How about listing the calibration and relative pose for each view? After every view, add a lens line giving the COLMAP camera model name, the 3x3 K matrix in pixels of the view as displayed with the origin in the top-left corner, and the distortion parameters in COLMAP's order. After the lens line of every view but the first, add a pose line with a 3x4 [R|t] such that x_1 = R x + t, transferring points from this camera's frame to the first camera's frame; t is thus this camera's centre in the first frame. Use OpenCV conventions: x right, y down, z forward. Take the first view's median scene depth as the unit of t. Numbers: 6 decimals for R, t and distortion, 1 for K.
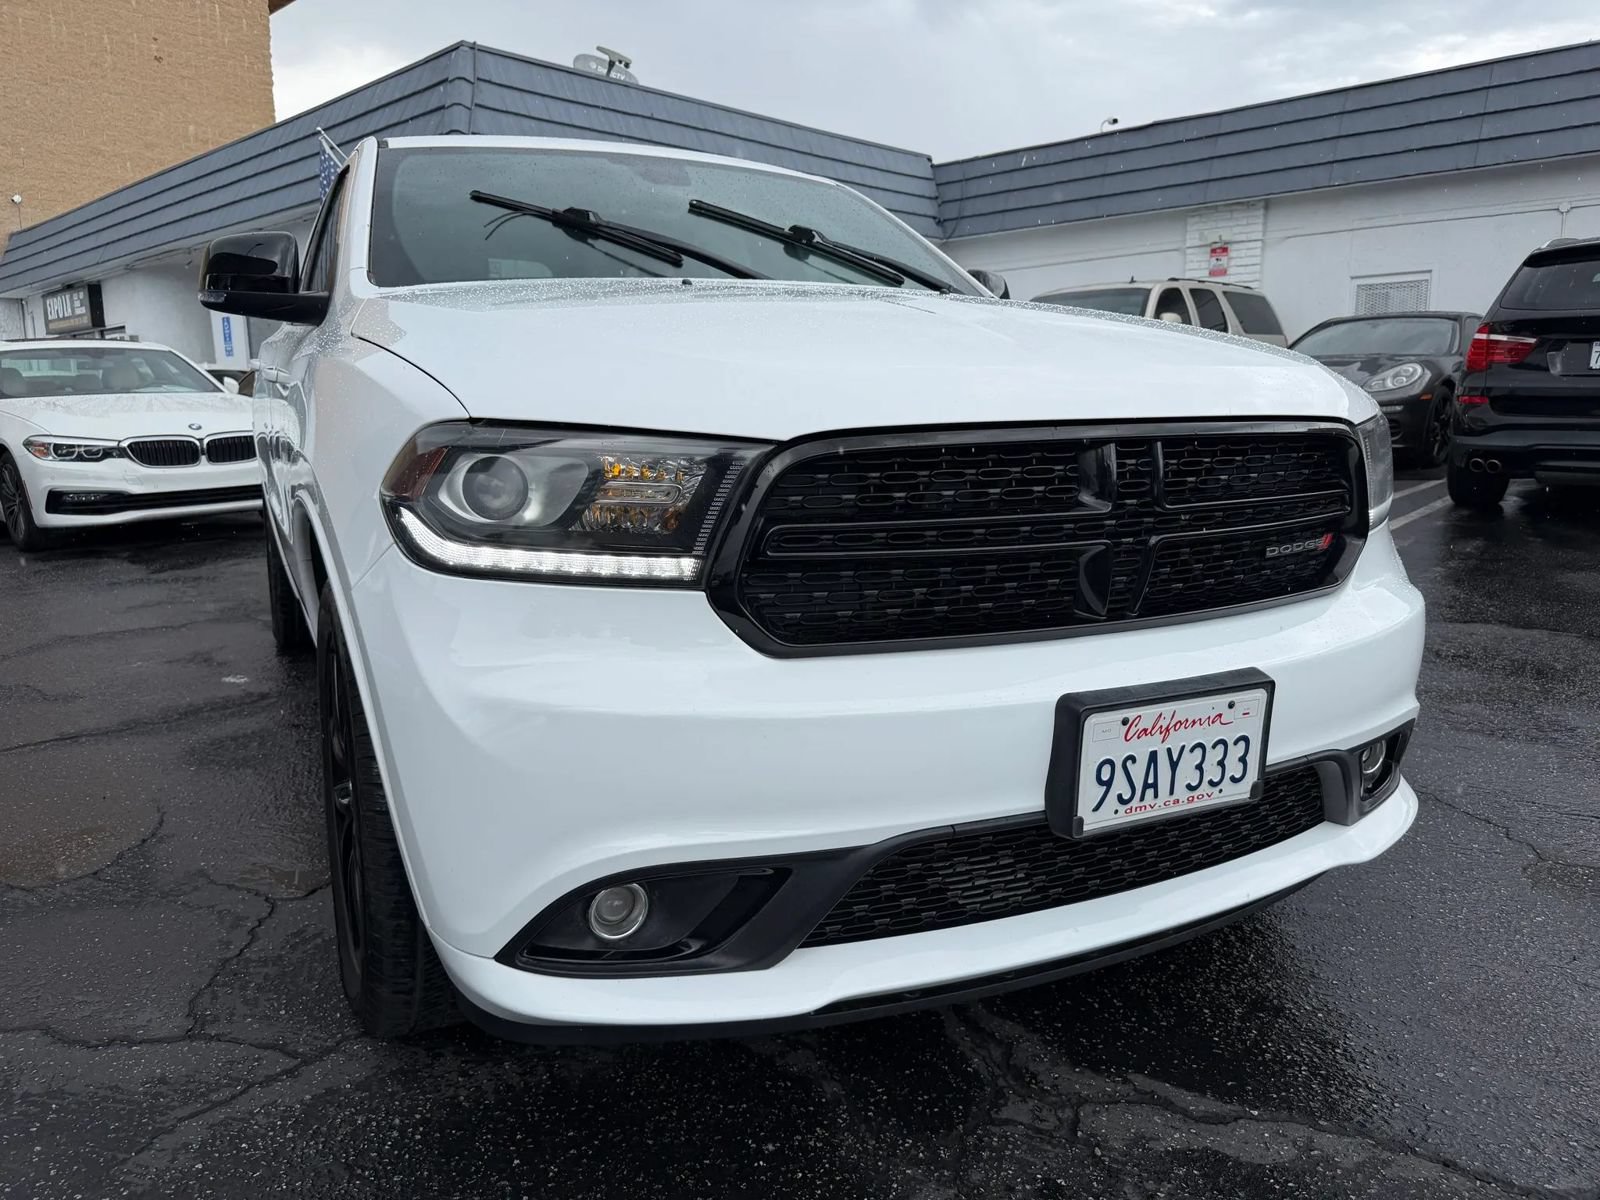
lens RADIAL K [[1130.7, 0, 786.5], [0, 1130.7, 604.5], [0, 0, 1]] dist [0.010989, -0.017519]
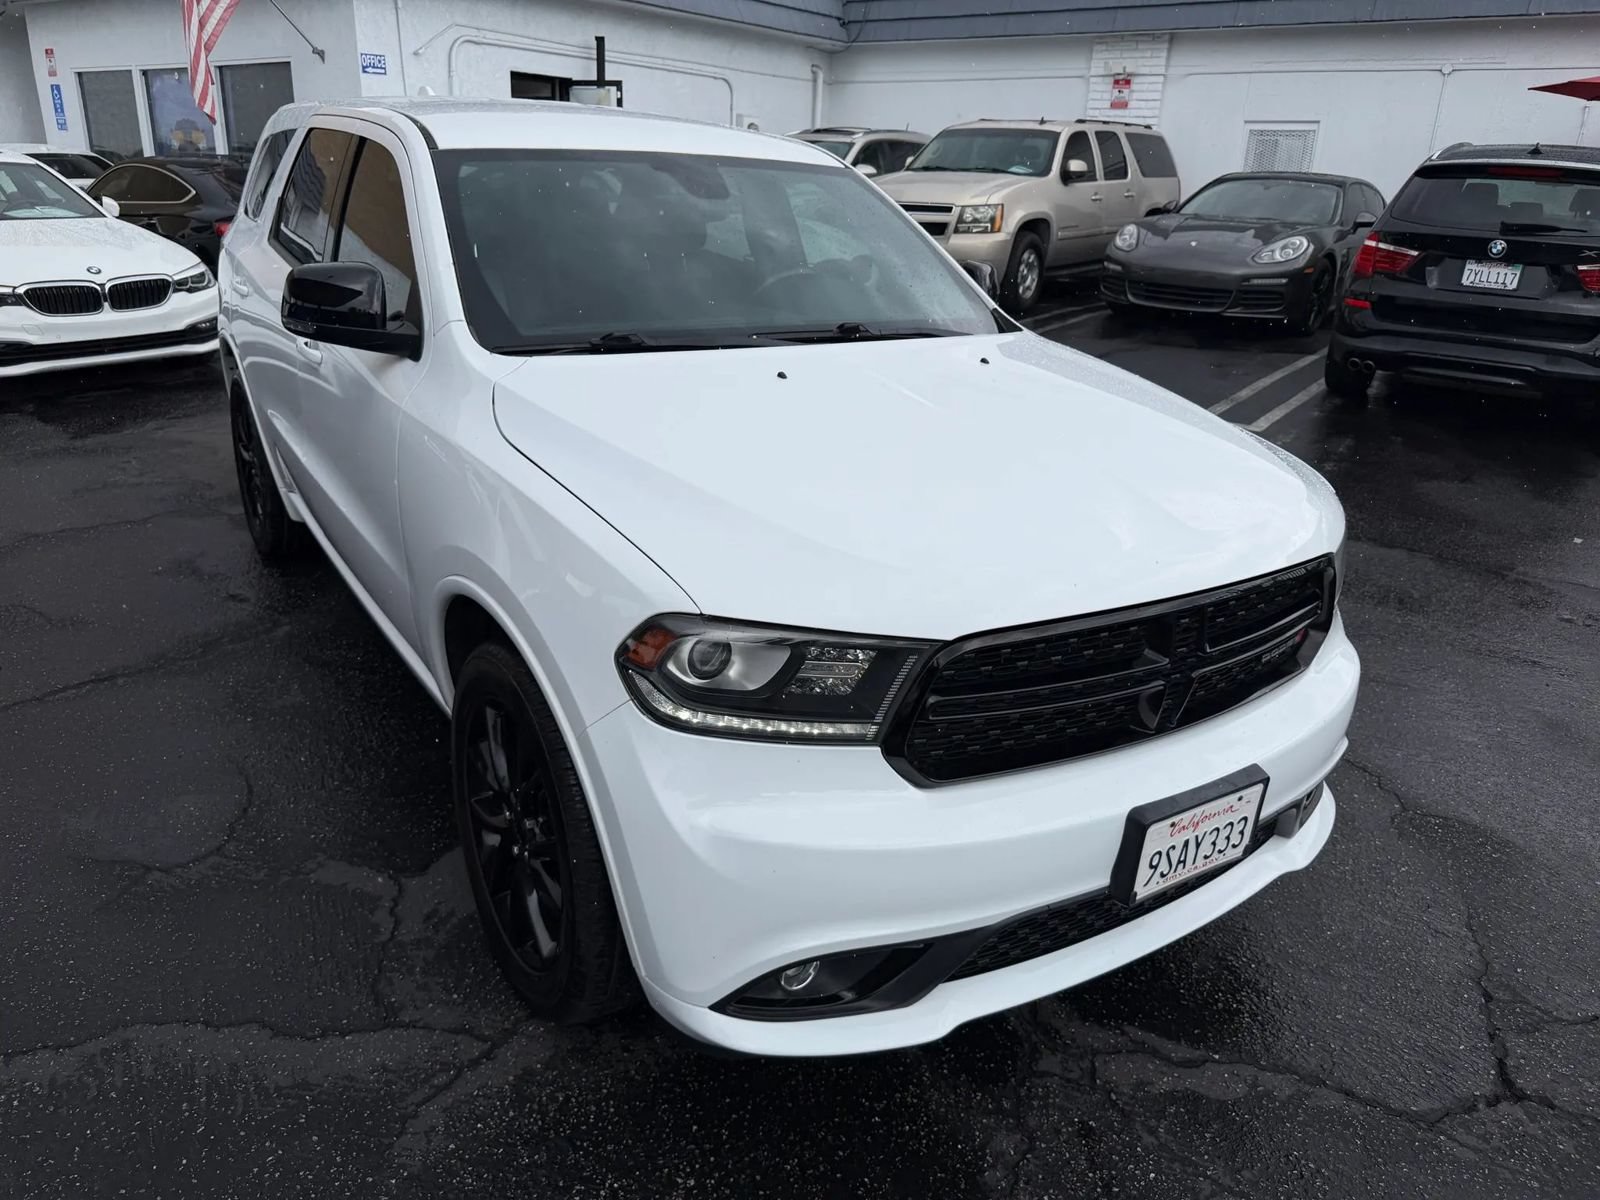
lens RADIAL K [[1130.7, 0, 794.3], [0, 1130.7, 587.6], [0, 0, 1]] dist [0.010989, -0.017519]
pose [[0.991927, 0.005191, 0.126701, -0.262111], [-0.027169, 0.984659, 0.172362, -0.322659], [-0.123862, -0.174413, 0.976851, -0.178051]]
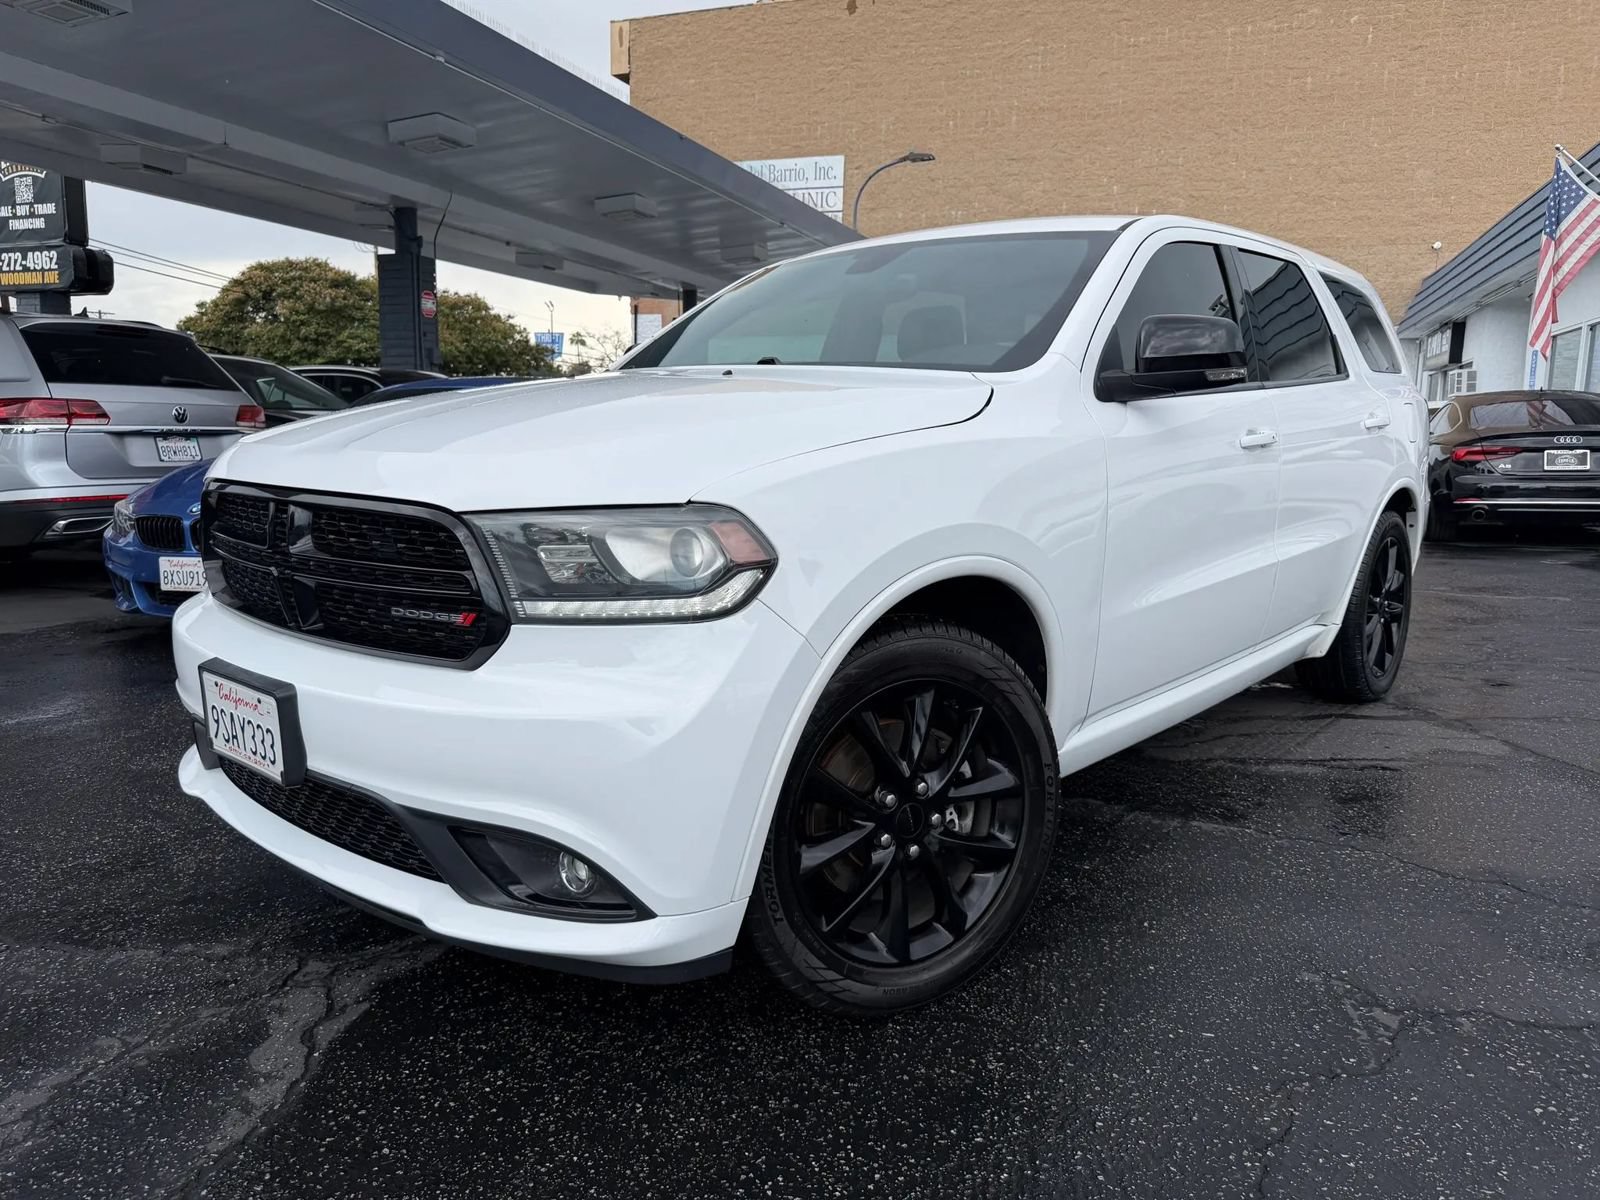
lens RADIAL K [[1130.7, 0, 805.5], [0, 1130.7, 600.5], [0, 0, 1]] dist [0.010989, -0.017519]
pose [[0.394804, 0.154176, -0.905737, 1.576961], [-0.180381, 0.979641, 0.088130, -0.225033], [0.900884, 0.128584, 0.414577, 0.860415]]
